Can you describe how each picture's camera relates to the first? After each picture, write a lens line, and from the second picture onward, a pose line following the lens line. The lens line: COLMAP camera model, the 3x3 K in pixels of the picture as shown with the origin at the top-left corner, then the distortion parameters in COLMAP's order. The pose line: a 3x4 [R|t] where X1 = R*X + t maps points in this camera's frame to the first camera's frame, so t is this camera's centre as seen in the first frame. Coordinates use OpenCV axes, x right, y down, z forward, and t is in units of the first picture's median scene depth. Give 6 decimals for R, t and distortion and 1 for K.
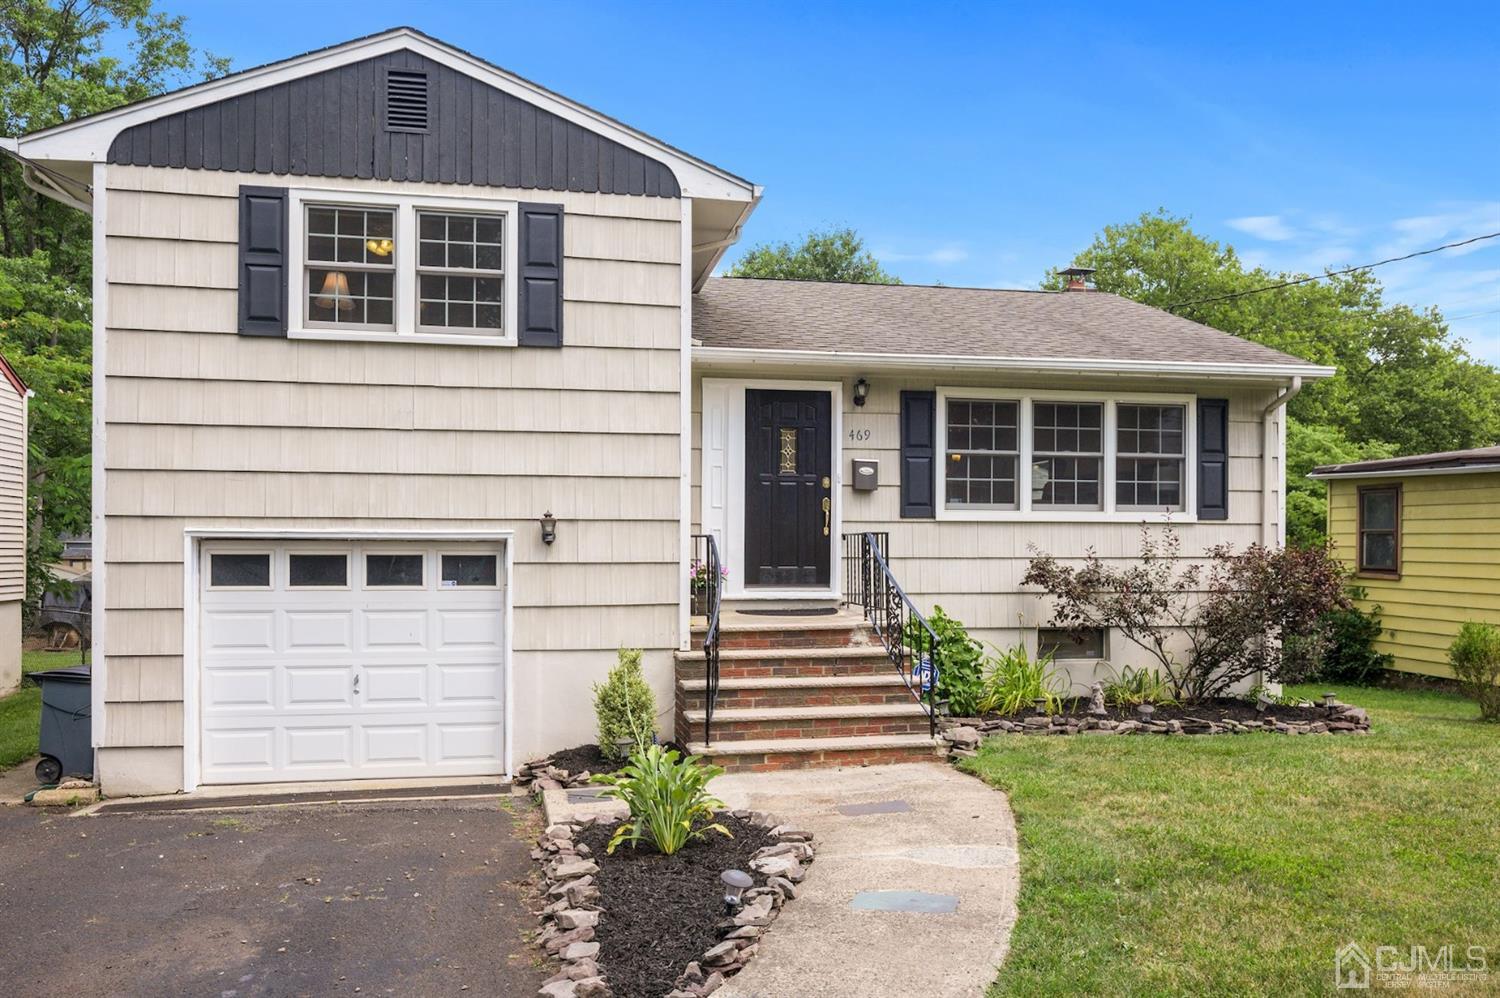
lens RADIAL K [[1156.6, 0, 749.9], [0, 1156.6, 544.0], [0, 0, 1]] dist [-0.004659, -0.003895]
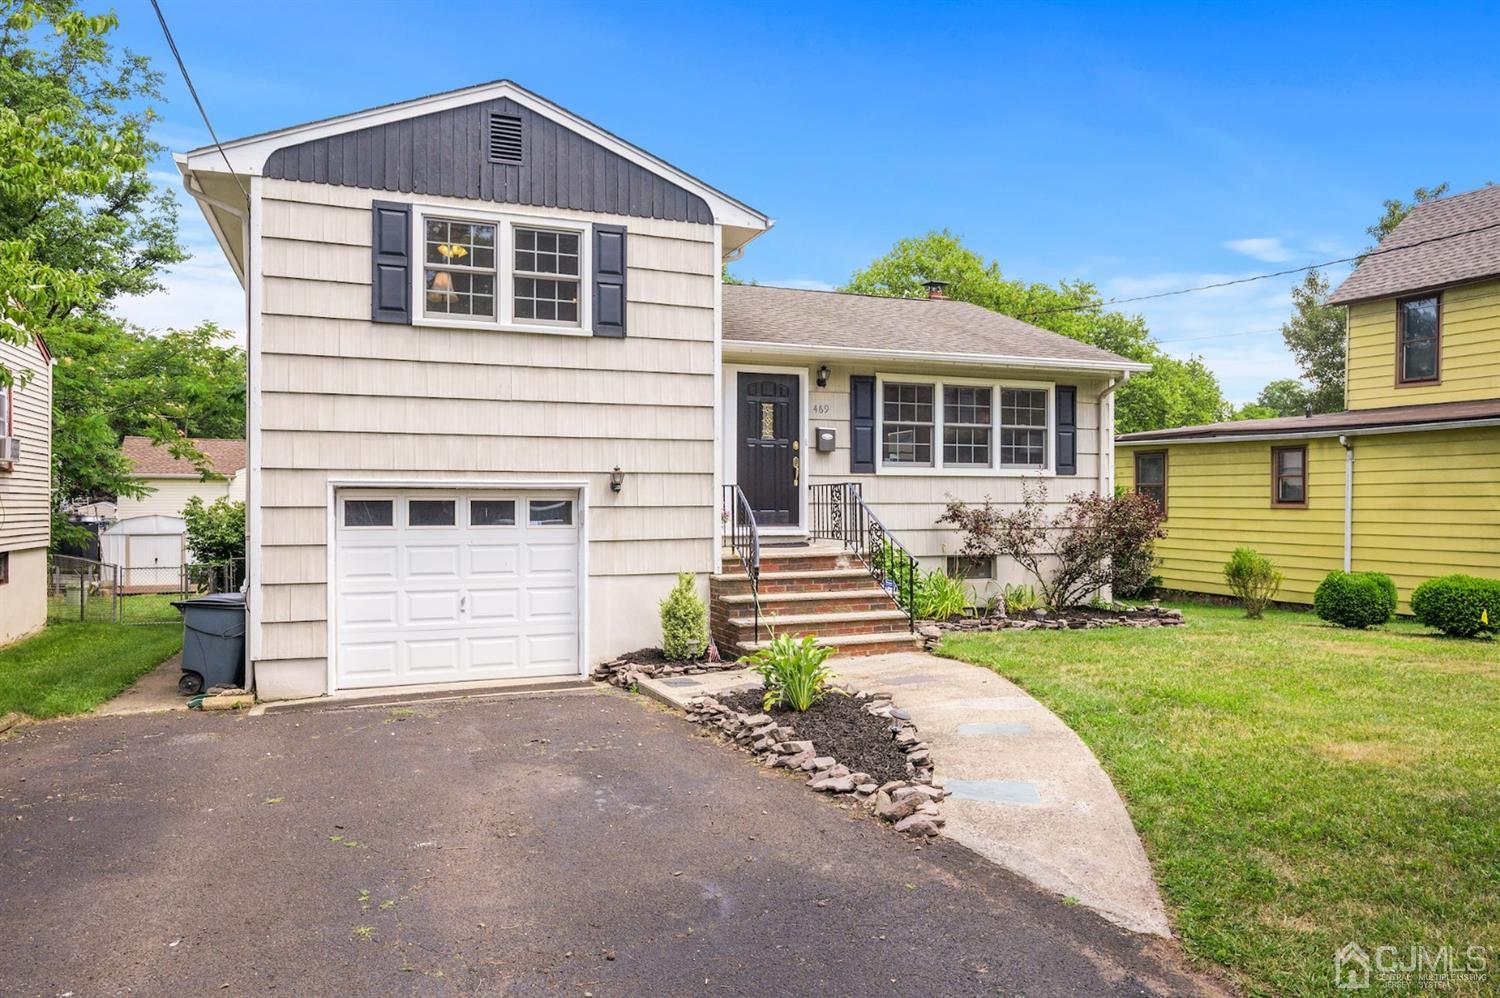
lens RADIAL K [[996.9, 0, 750.0], [0, 996.9, 499.0], [0, 0, 1]] dist [-0.007130, -0.002949]
pose [[0.983858, -0.003048, 0.178922, -0.225736], [0.003394, 0.999993, -0.001625, 0.010354], [-0.178916, 0.002206, 0.983862, -0.108308]]
